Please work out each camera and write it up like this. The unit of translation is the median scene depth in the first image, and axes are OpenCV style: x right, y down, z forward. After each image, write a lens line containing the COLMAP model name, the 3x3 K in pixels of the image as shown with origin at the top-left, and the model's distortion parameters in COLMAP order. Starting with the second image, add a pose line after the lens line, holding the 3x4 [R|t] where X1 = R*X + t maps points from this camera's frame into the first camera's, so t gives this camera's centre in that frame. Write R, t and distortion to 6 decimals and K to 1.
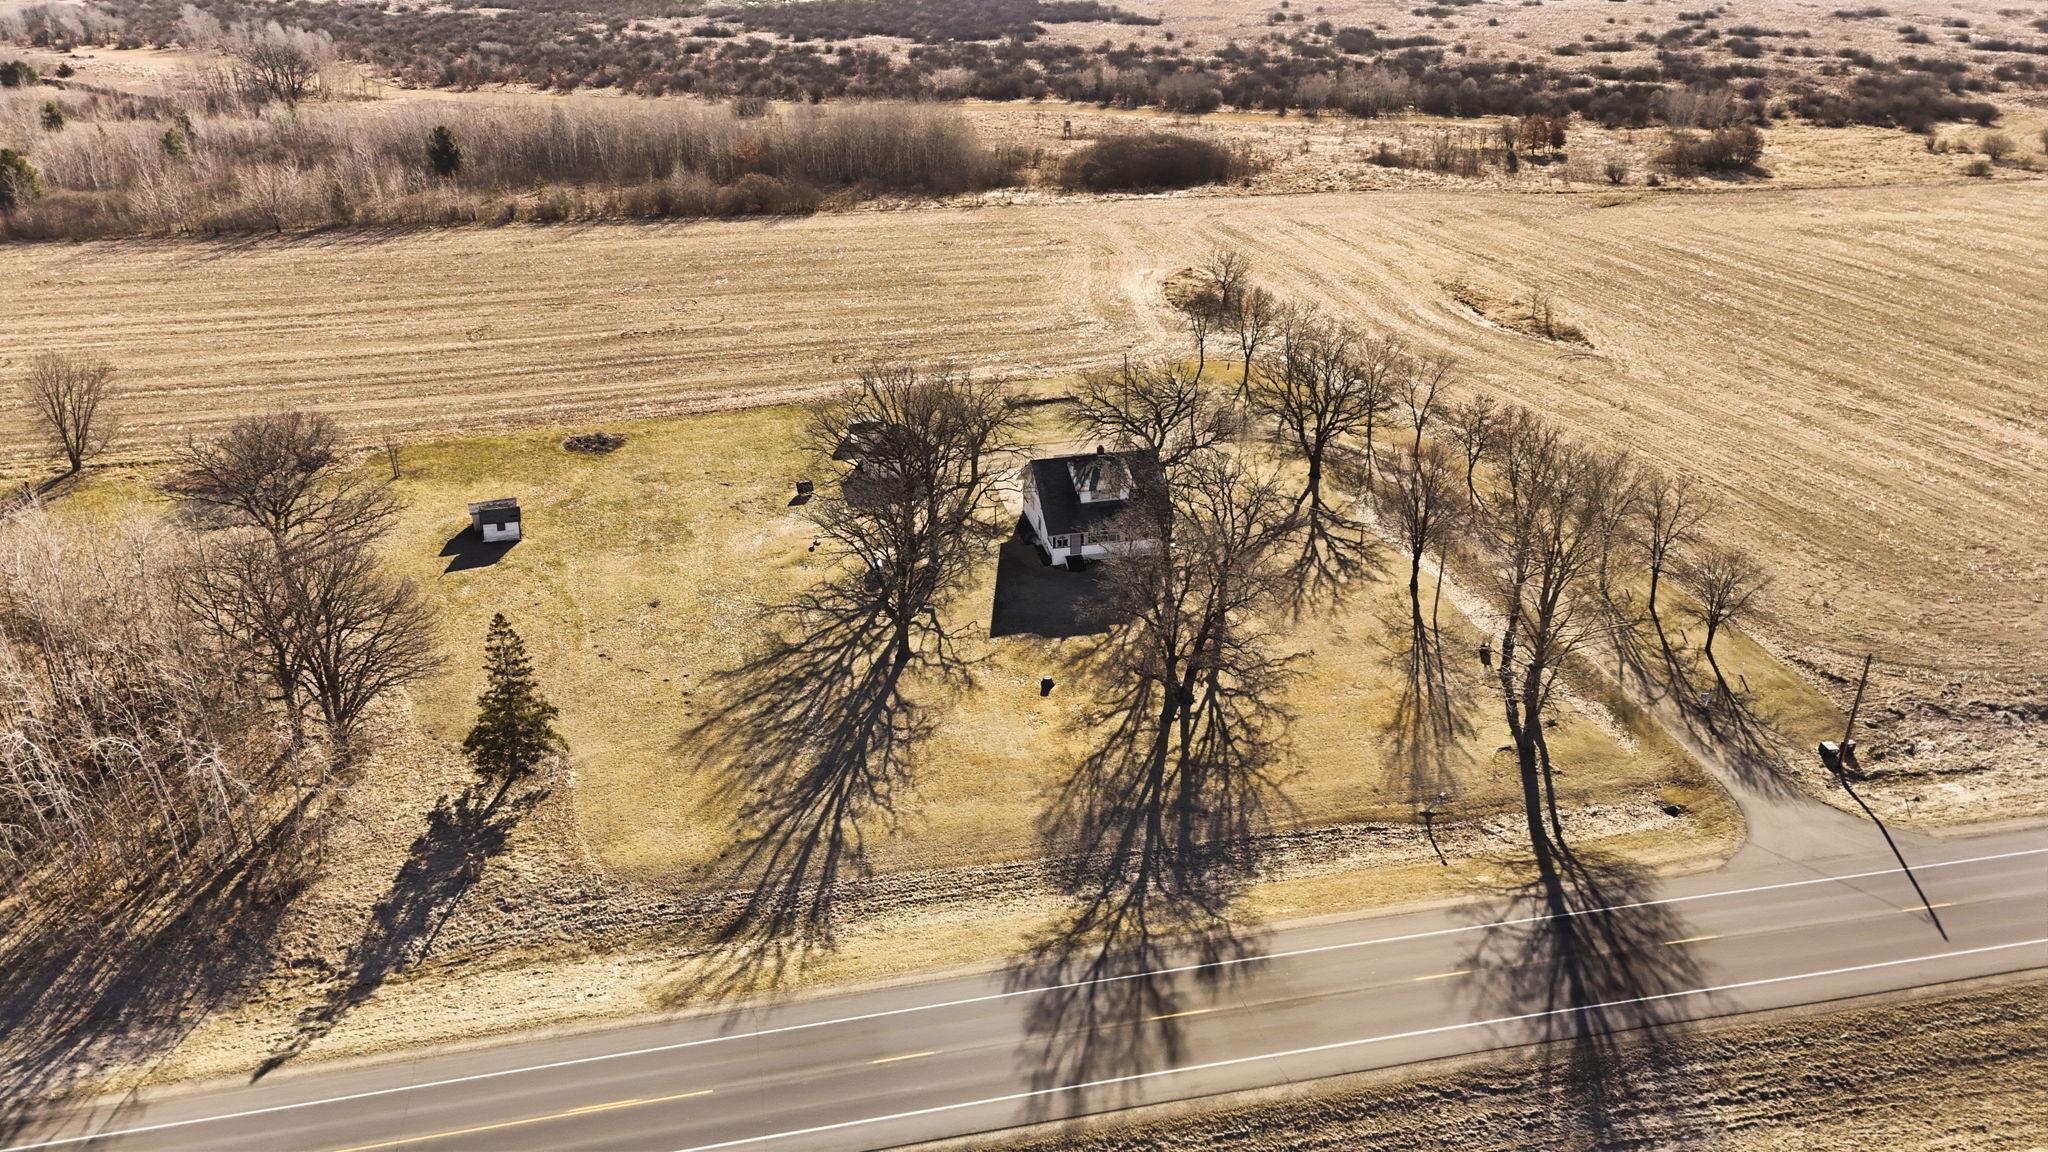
lens RADIAL K [[1498.8, 0, 1017.3], [0, 1498.8, 563.4], [0, 0, 1]] dist [0.075295, -0.066779]
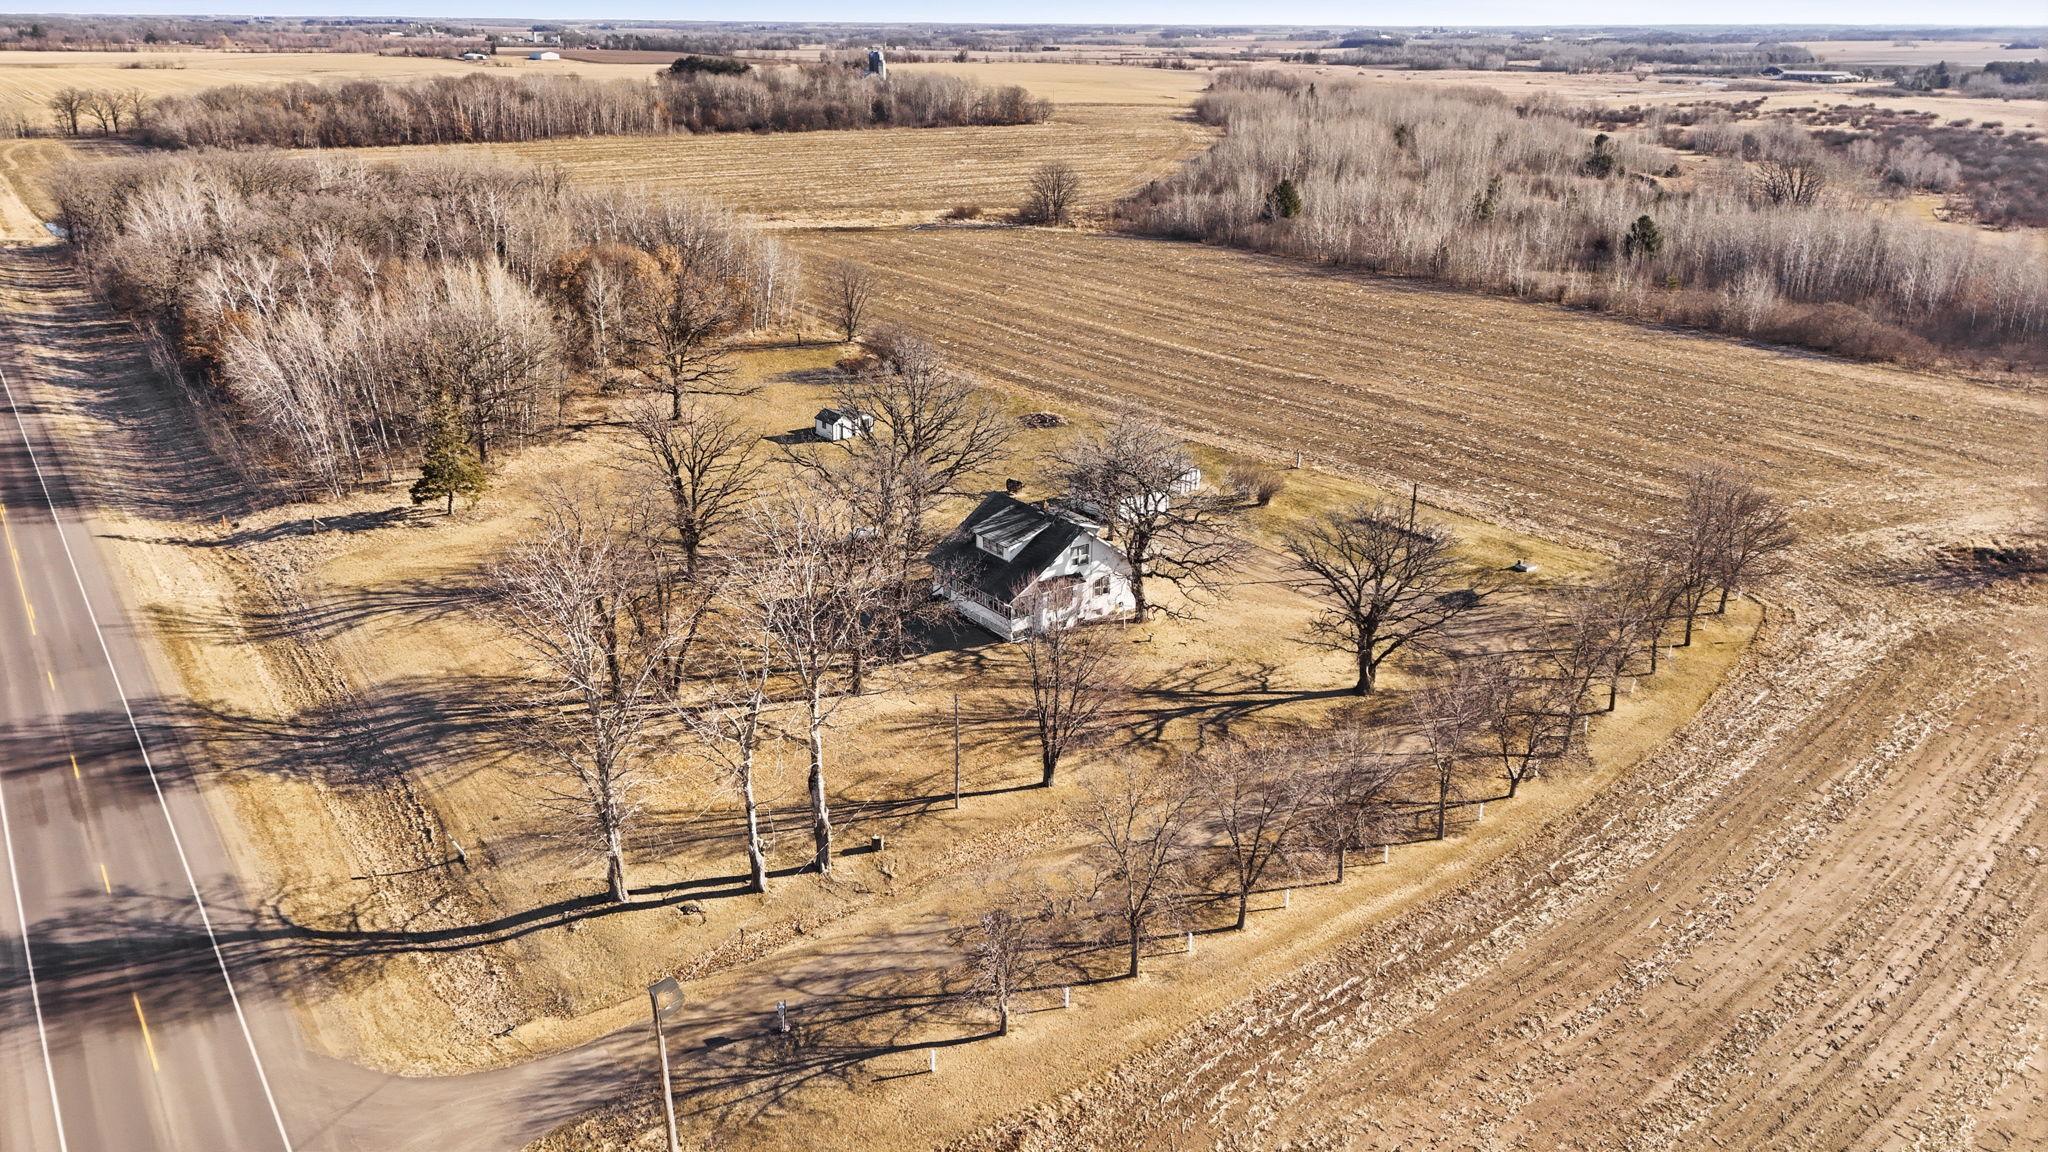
lens RADIAL K [[1498.8, 0, 1017.3], [0, 1498.8, 563.4], [0, 0, 1]] dist [0.075295, -0.066779]
pose [[0.396859, 0.324856, -0.858471, 1.098170], [-0.395045, 0.904672, 0.159715, -0.246401], [0.828518, 0.275750, 0.487360, 0.828900]]
